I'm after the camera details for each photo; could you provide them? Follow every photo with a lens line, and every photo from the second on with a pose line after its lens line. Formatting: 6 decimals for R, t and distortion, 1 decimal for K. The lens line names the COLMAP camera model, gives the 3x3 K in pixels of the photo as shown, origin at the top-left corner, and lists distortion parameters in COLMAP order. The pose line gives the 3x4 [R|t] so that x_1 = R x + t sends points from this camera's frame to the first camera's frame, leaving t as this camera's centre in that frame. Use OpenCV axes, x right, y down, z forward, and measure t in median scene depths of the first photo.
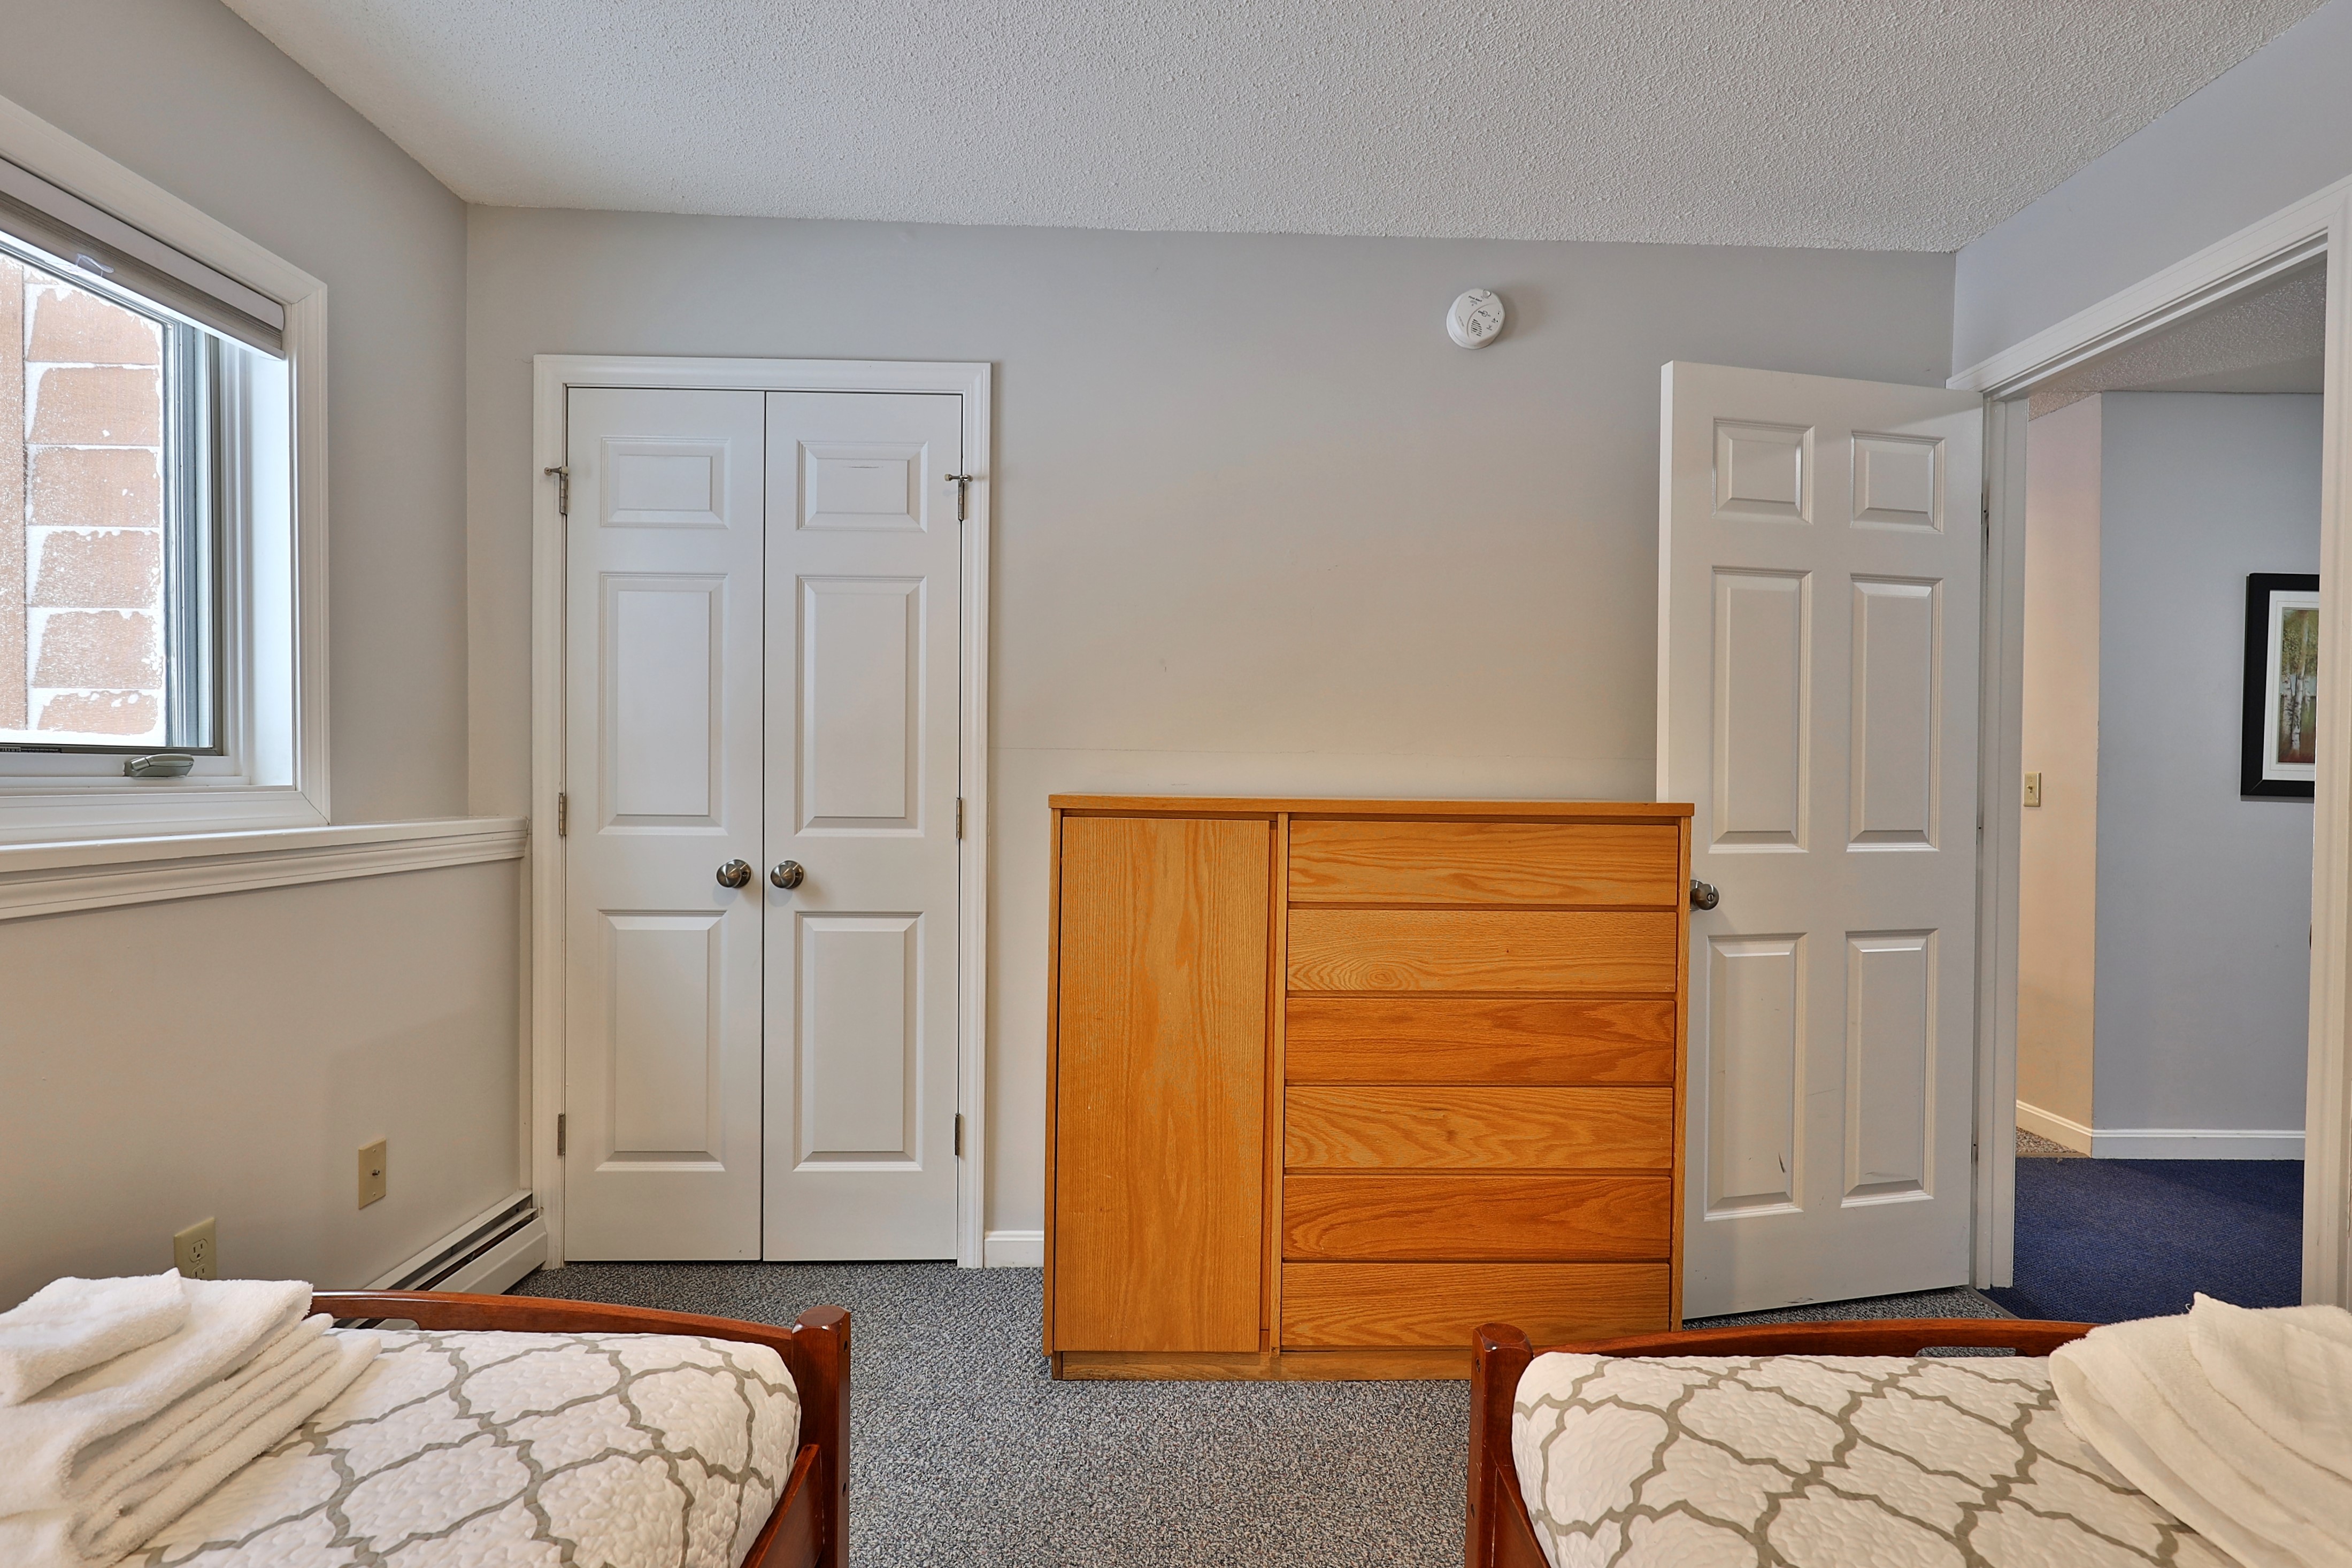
lens RADIAL K [[1111.7, 0, 1176.0], [0, 1111.7, 784.0], [0, 0, 1]] dist [0.001550, 0.000239]
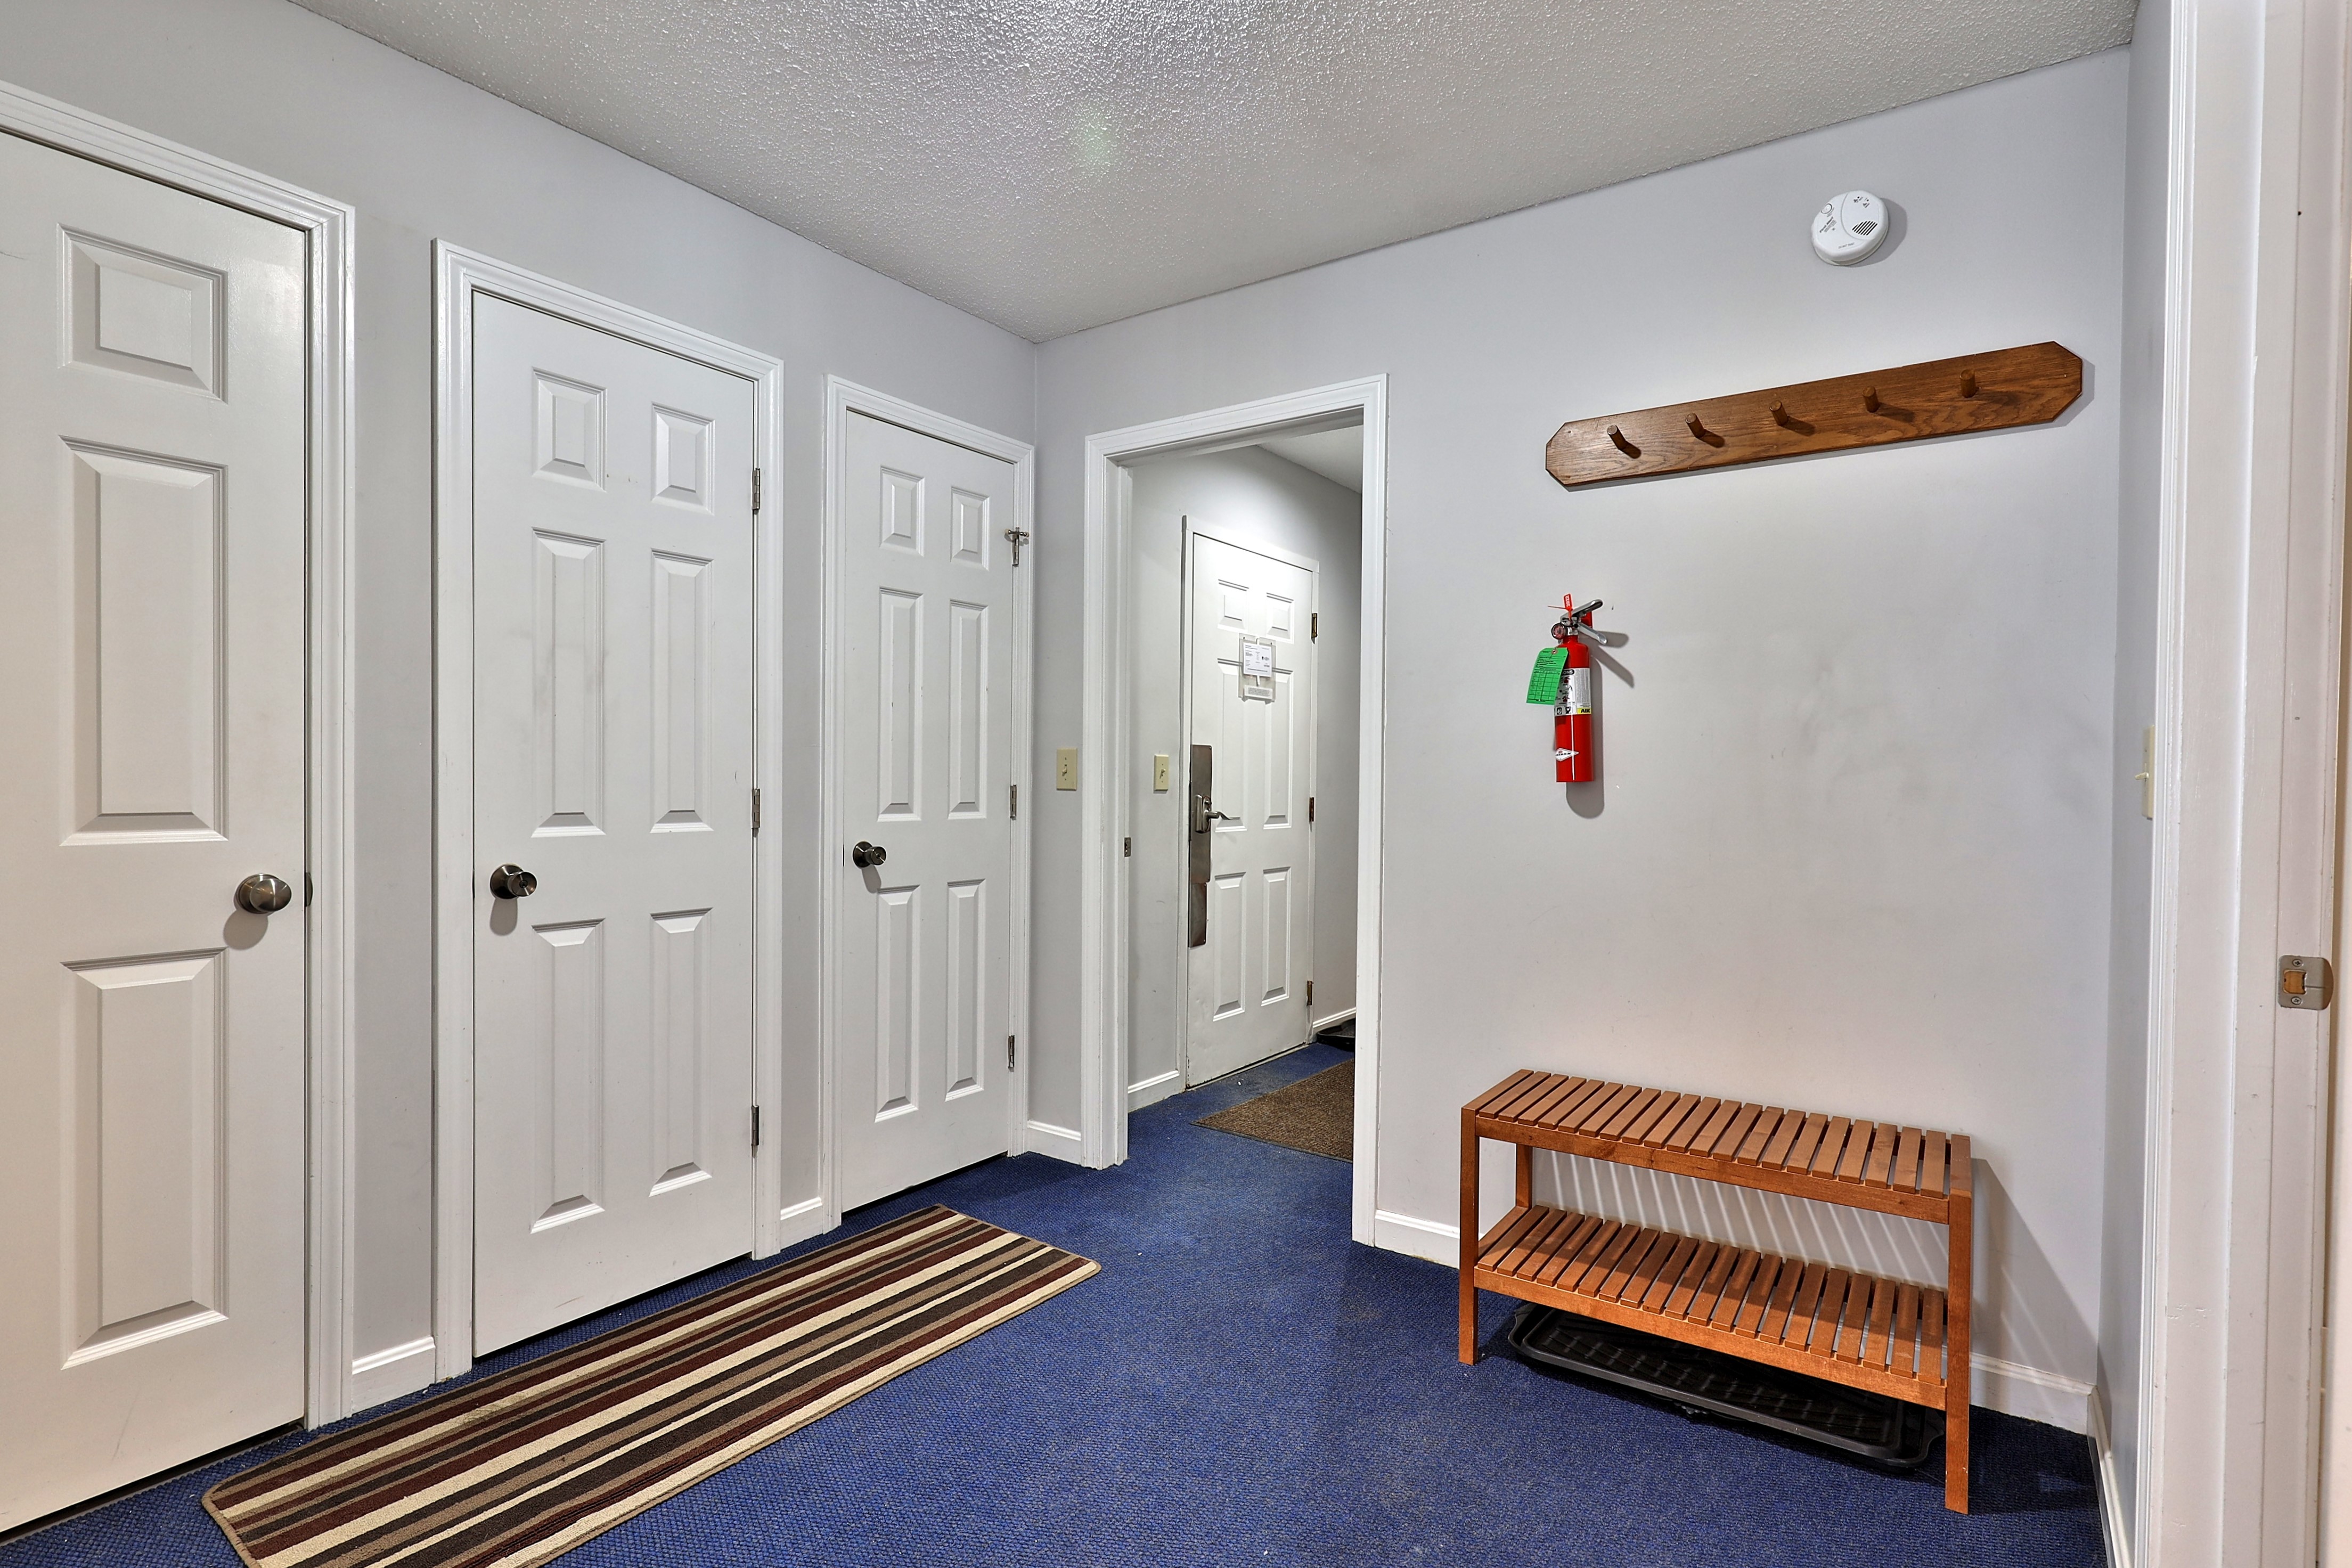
lens RADIAL K [[1142.9, 0, 1176.0], [0, 1142.9, 784.0], [0, 0, 1]] dist [0.001720, 0.000214]
pose [[0.587584, -0.021873, 0.808868, -0.126239], [0.011750, 0.999760, 0.018499, -0.001152], [-0.809078, -0.001366, 0.587700, 0.008529]]
